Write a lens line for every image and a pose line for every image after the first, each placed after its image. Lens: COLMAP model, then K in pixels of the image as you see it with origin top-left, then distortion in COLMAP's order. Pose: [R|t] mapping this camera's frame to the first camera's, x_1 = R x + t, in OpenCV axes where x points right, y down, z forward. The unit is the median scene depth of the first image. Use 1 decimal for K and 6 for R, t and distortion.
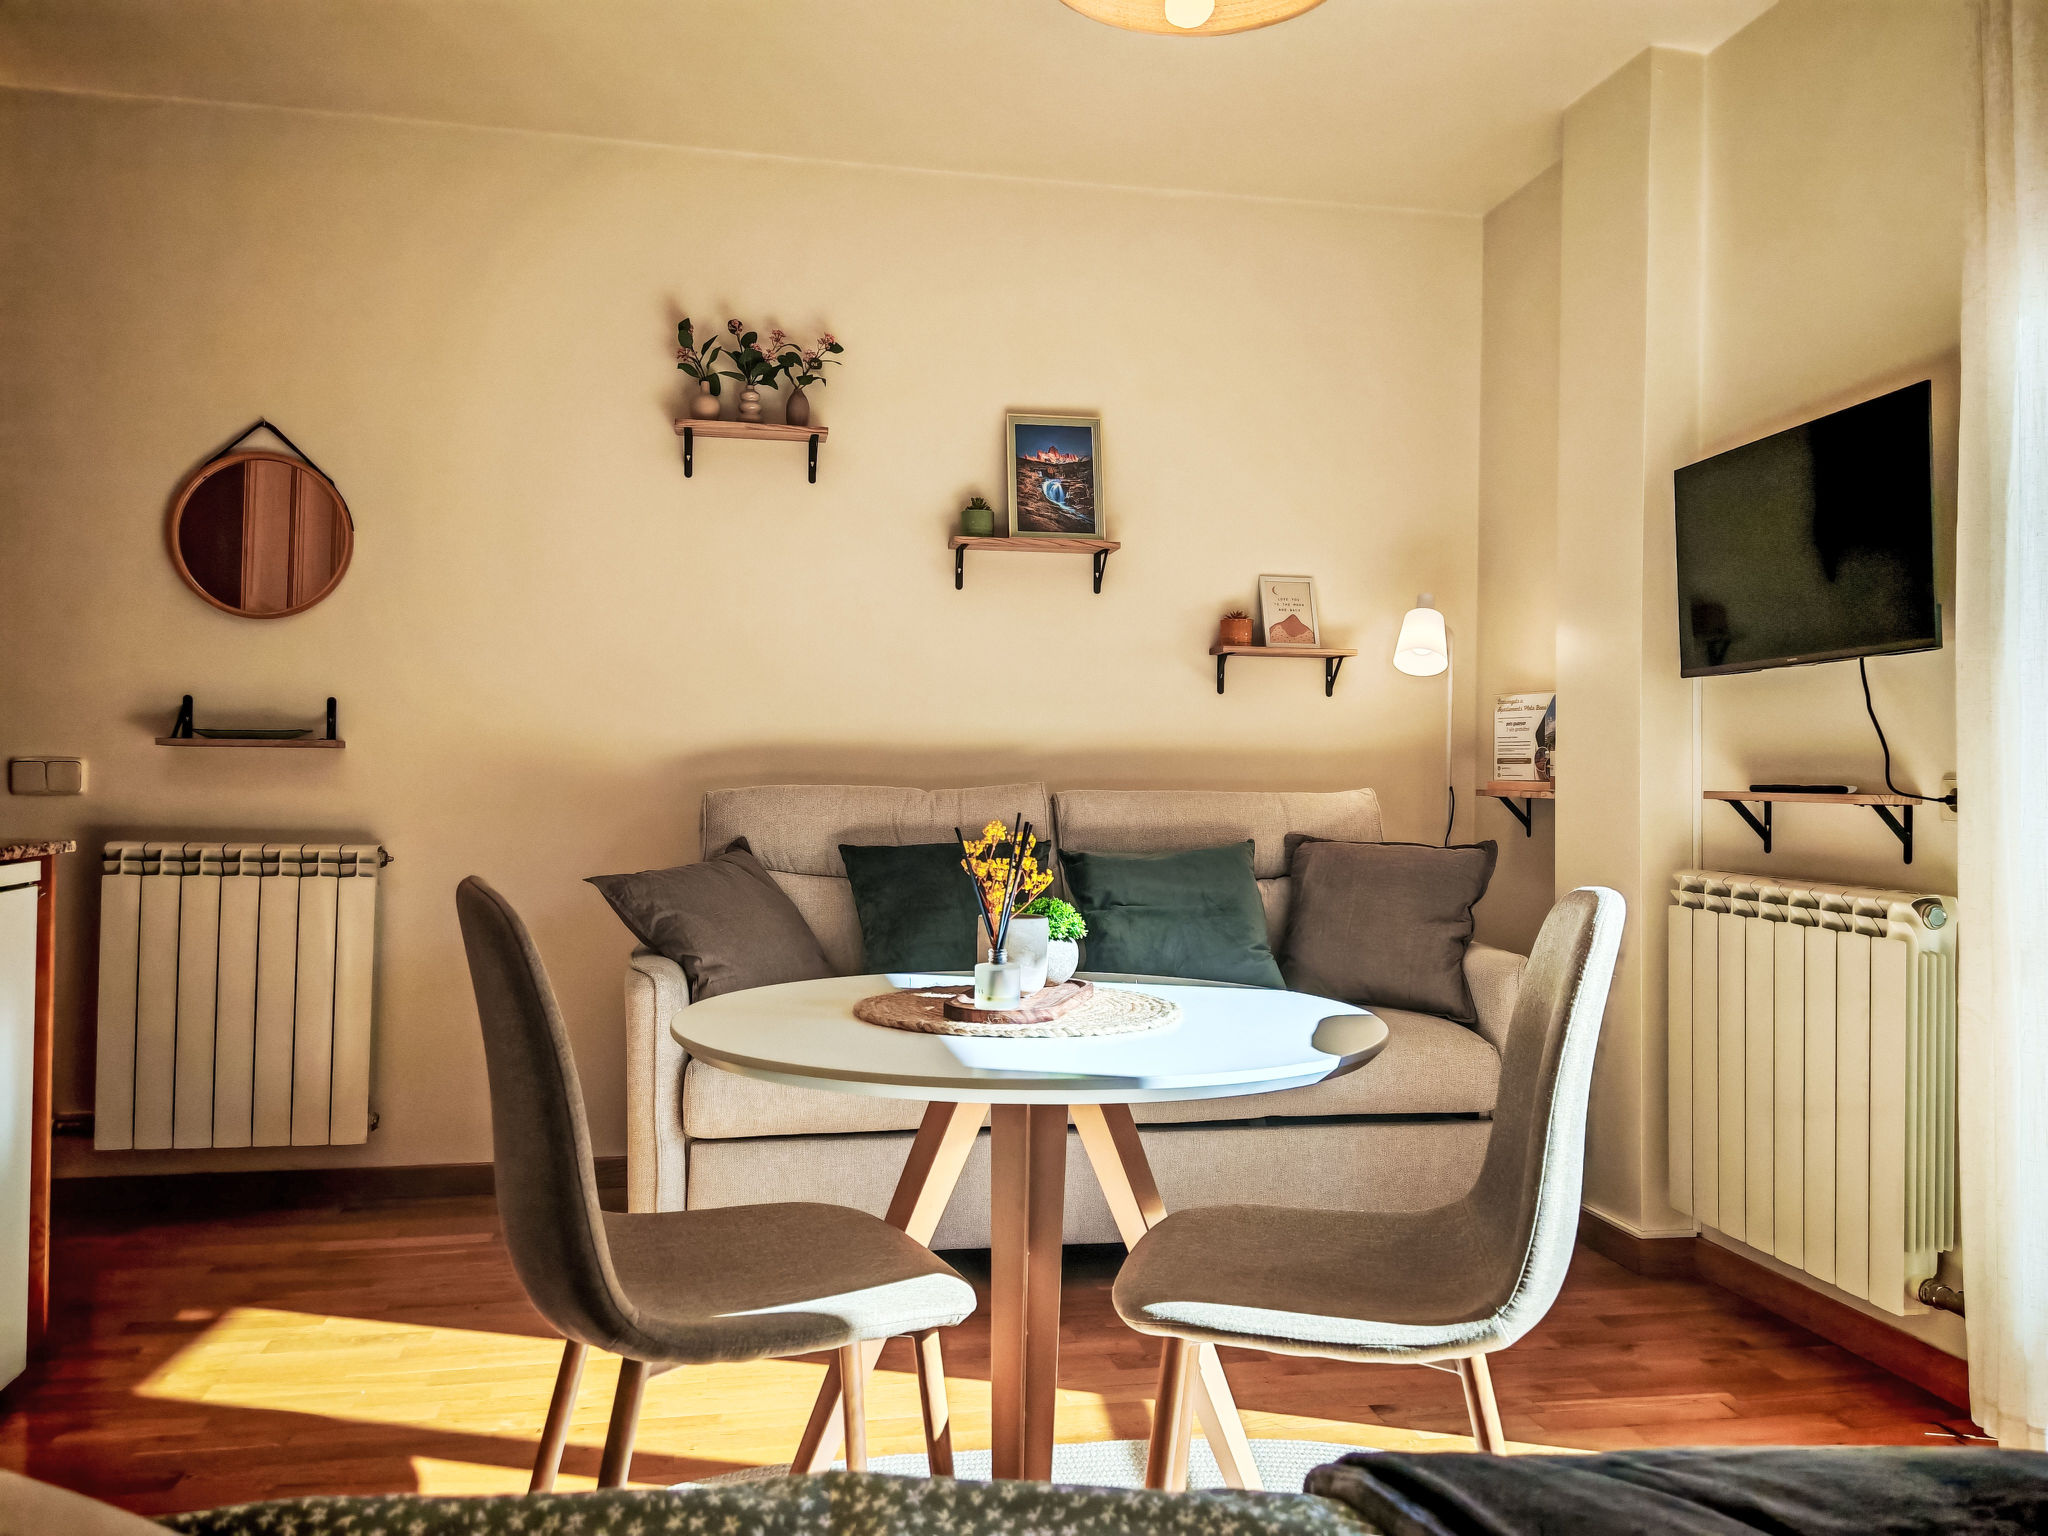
lens RADIAL K [[1577.5, 0, 1027.8], [0, 1577.5, 754.1], [0, 0, 1]] dist [0.083393, -0.068876]
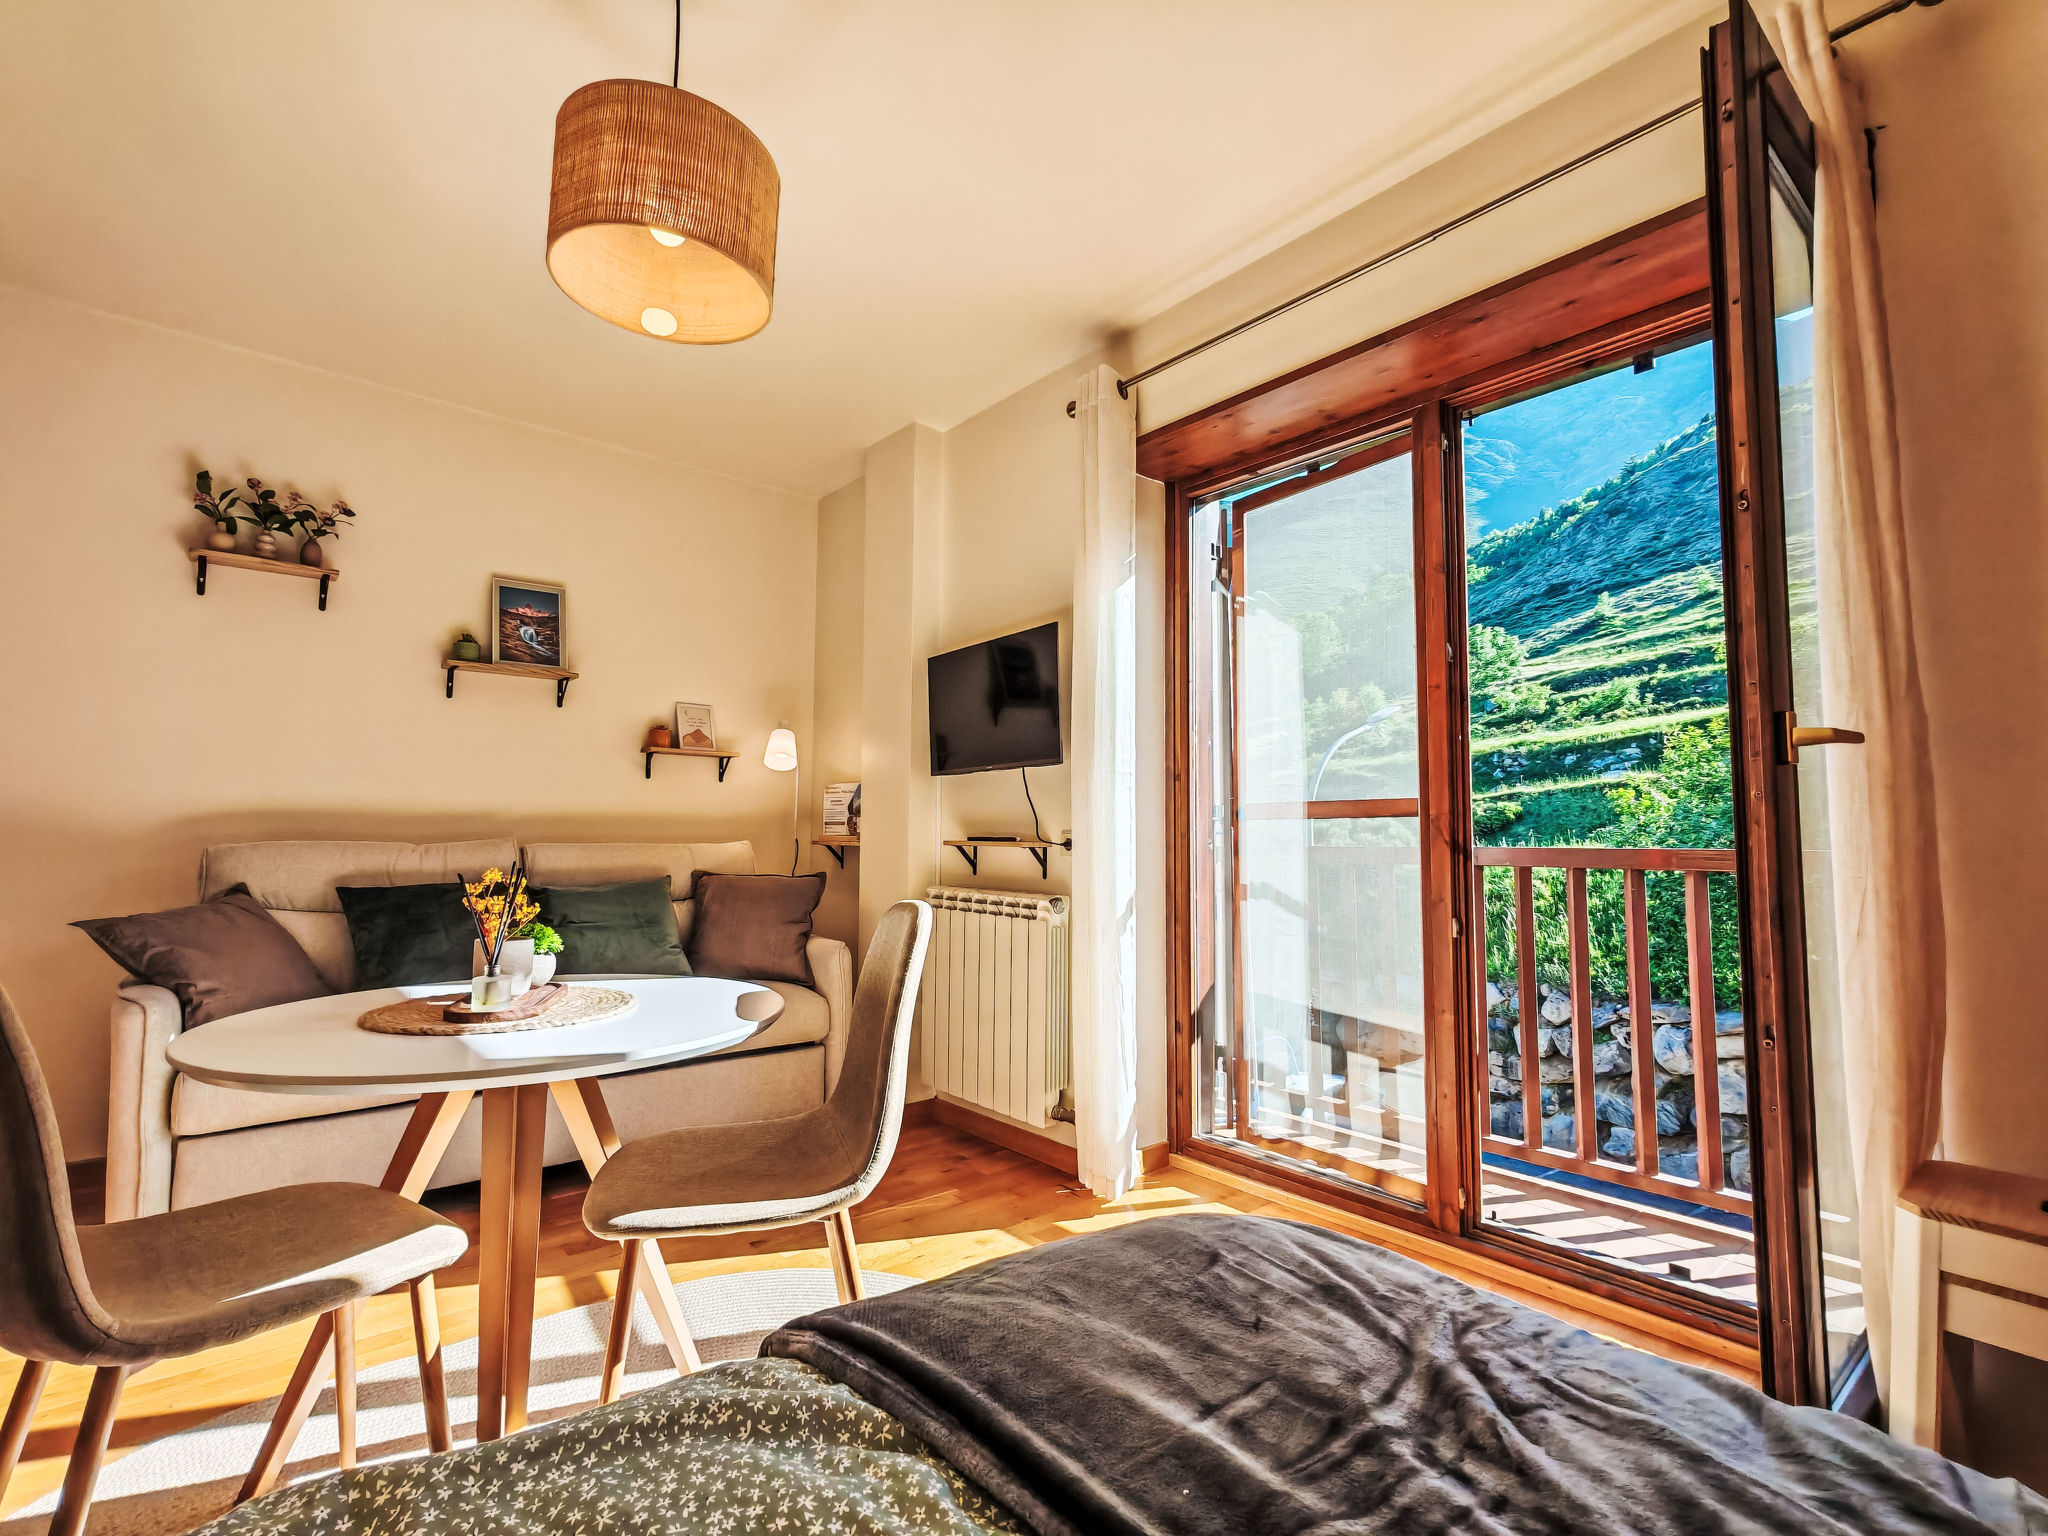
lens RADIAL K [[945.5, 0, 1017.7], [0, 945.5, 772.2], [0, 0, 1]] dist [-0.000294, 0.001061]
pose [[0.872622, 0.028561, 0.487561, -0.011938], [-0.004092, 0.998681, -0.051177, 0.000589], [-0.488380, 0.042663, 0.871588, 0.043473]]
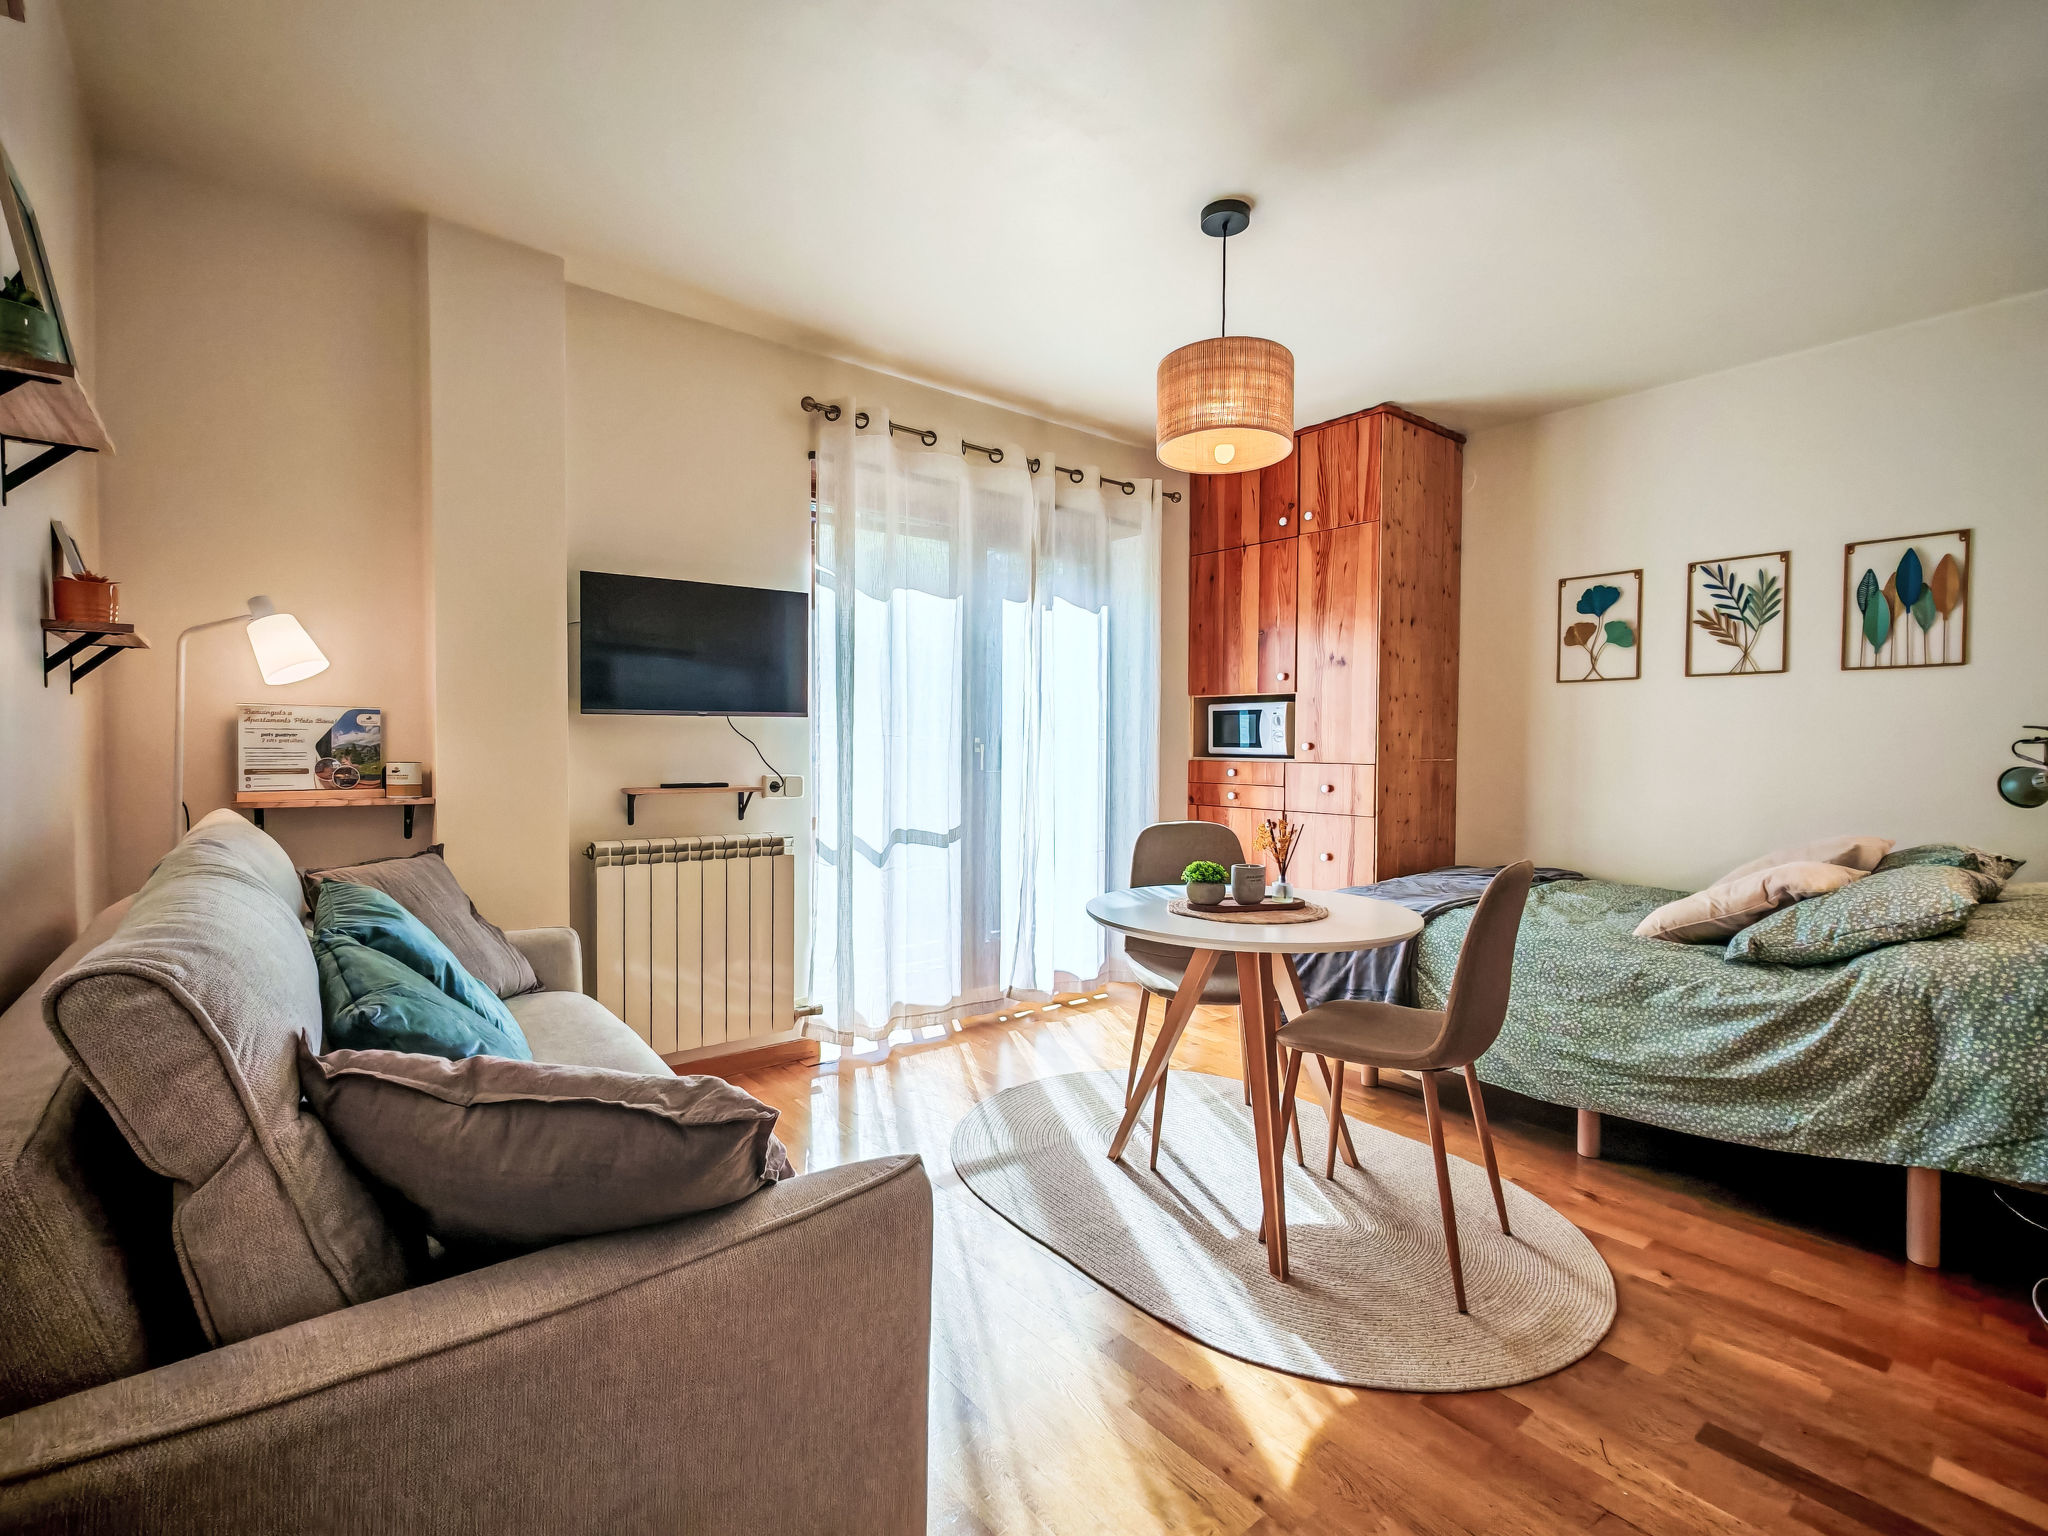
lens RADIAL K [[945.4, 0, 1019.1], [0, 945.4, 772.8], [0, 0, 1]] dist [-0.002242, 0.002846]
pose [[-0.471121, -0.040515, 0.881138, -0.483778], [-0.024244, 0.999162, 0.032979, -0.028168], [-0.881735, -0.005826, -0.471708, 0.931360]]
